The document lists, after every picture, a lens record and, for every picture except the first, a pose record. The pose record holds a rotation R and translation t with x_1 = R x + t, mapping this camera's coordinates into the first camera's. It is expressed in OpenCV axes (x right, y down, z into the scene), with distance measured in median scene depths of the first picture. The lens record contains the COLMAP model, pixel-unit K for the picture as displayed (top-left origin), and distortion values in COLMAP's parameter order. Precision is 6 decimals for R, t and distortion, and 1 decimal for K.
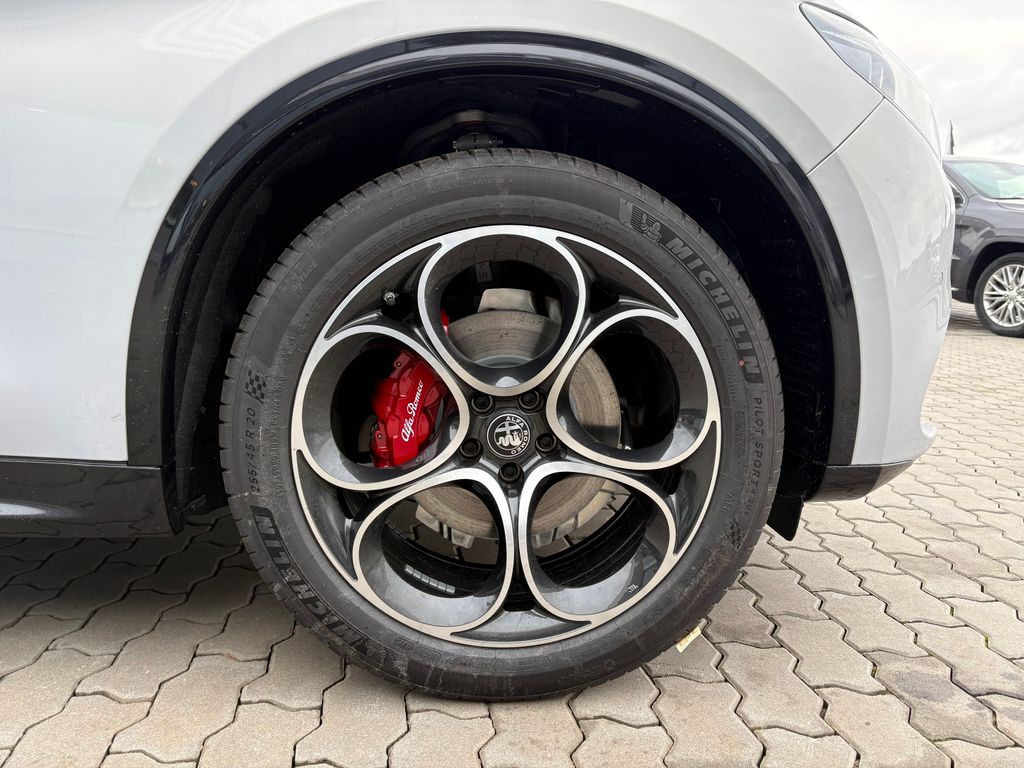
lens RADIAL K [[770.9, 0, 509.4], [0, 770.9, 378.6], [0, 0, 1]] dist [0.053456, -0.050793]
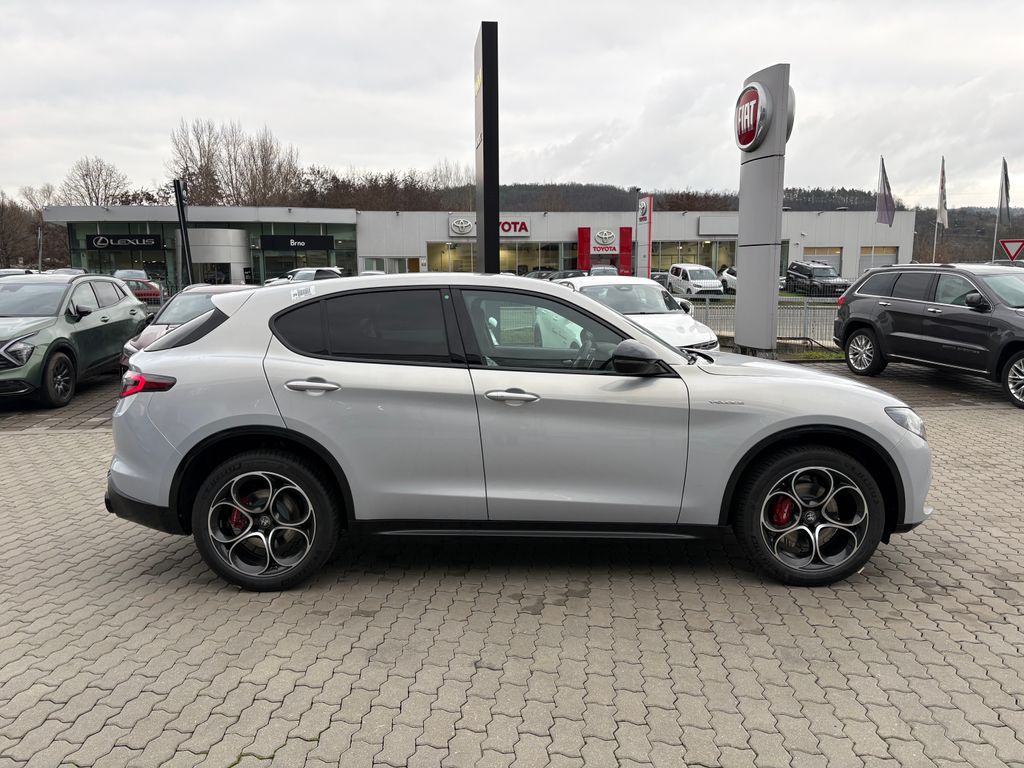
lens RADIAL K [[770.9, 0, 509.4], [0, 770.9, 378.6], [0, 0, 1]] dist [0.053456, -0.050793]
pose [[0.997389, -0.026268, -0.067269, -1.207787], [0.023529, 0.998875, -0.041182, -0.486610], [0.068275, 0.039491, 0.996885, -2.958961]]
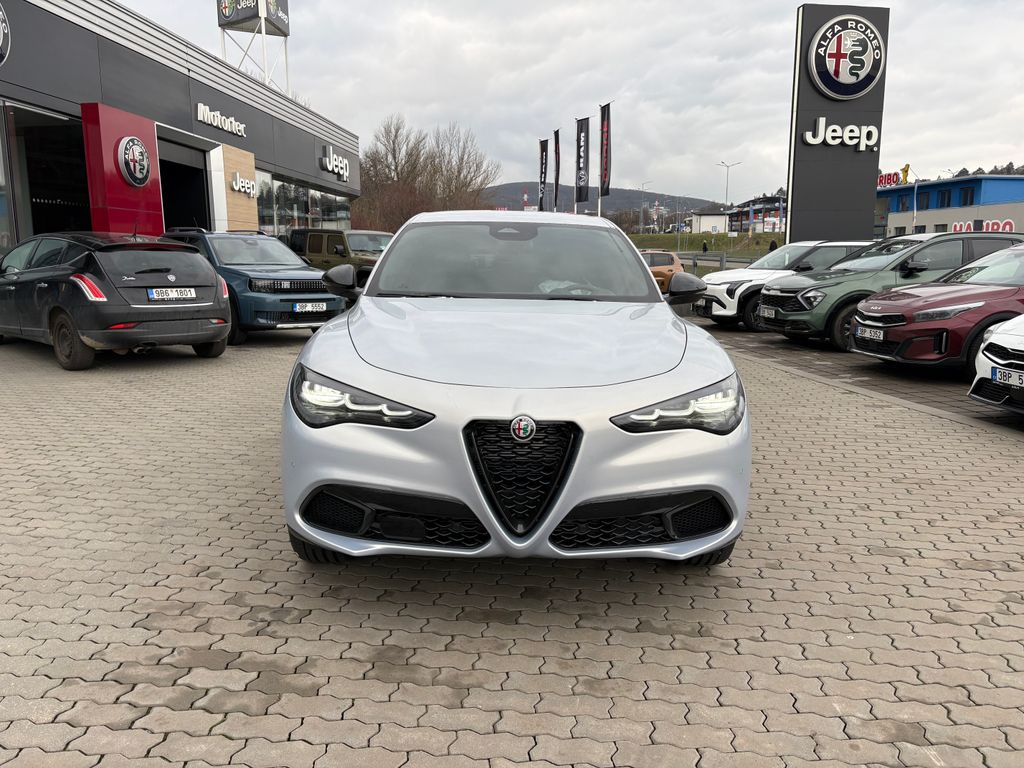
lens RADIAL K [[770.9, 0, 509.4], [0, 770.9, 378.6], [0, 0, 1]] dist [0.053456, -0.050793]
pose [[-0.040162, 0.128030, -0.990957, 3.180031], [-0.172352, 0.976004, 0.133083, -0.913833], [0.984216, 0.176138, -0.017132, 1.769962]]
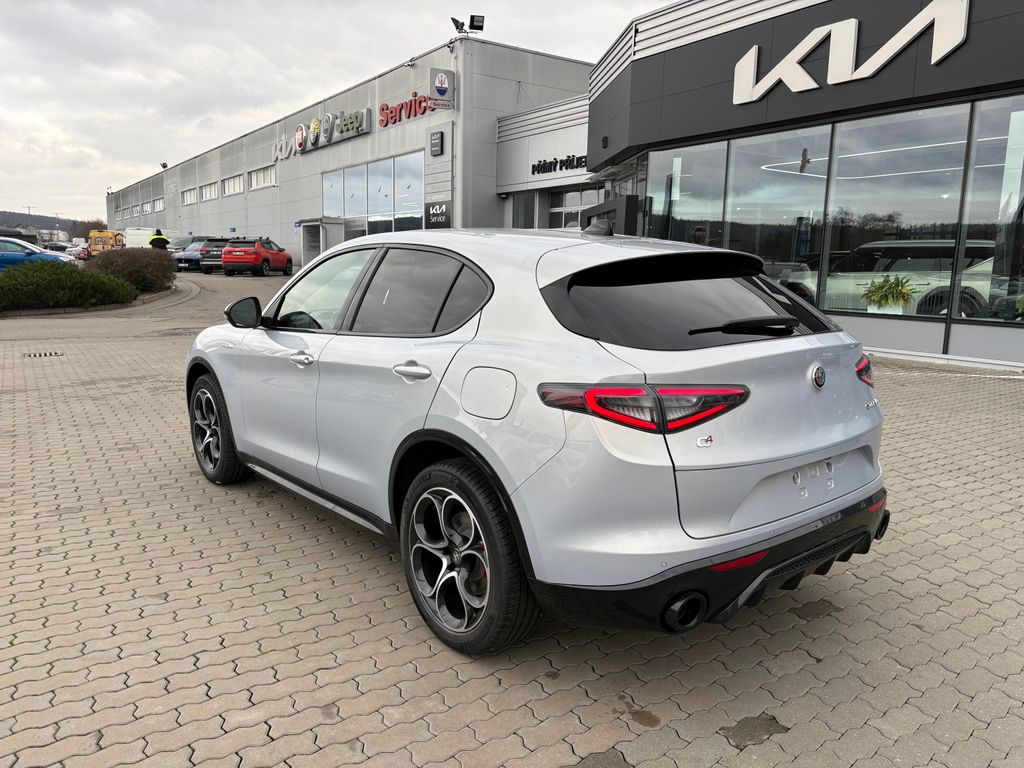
lens RADIAL K [[767.3, 0, 512.0], [0, 767.3, 384.0], [0, 0, 1]] dist [0.064450, -0.070002]
pose [[-0.582029, -0.164878, 0.796277, -4.986807], [0.104355, 0.955987, 0.274225, -1.585529], [-0.806444, 0.242703, -0.539206, 3.660861]]
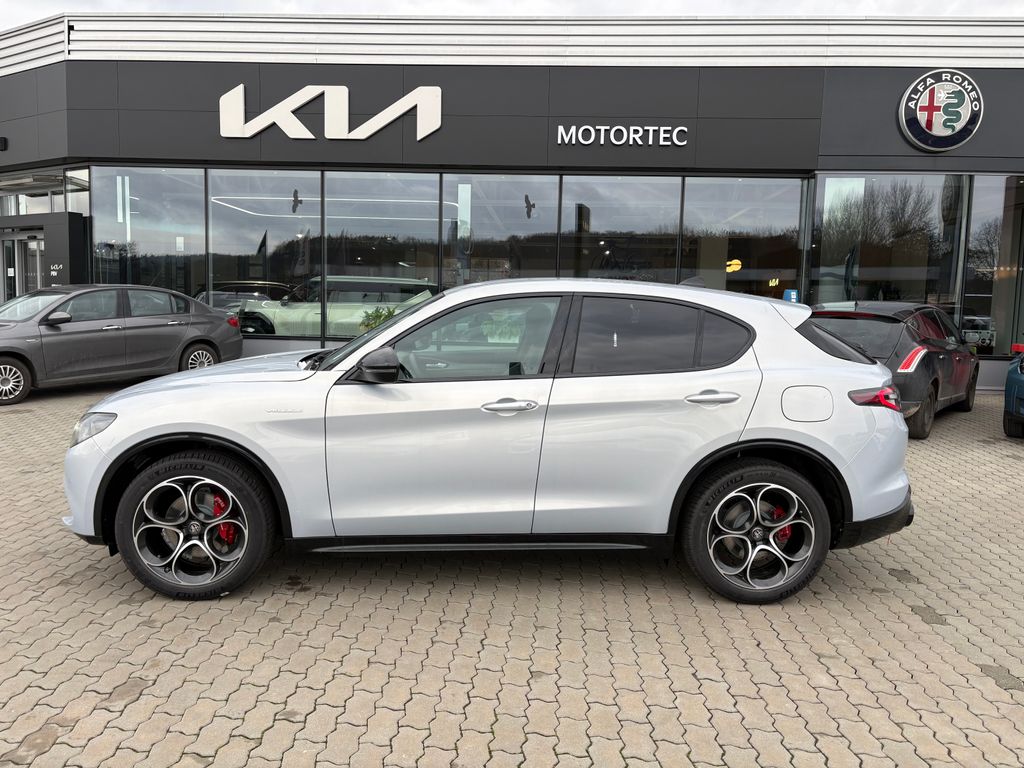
lens RADIAL K [[770.9, 0, 509.4], [0, 770.9, 378.6], [0, 0, 1]] dist [0.053456, -0.050793]
pose [[-0.998396, -0.055050, 0.013210, -1.567103], [-0.049578, 0.962853, 0.265436, -1.879694], [-0.027331, 0.264355, -0.964038, 5.879014]]
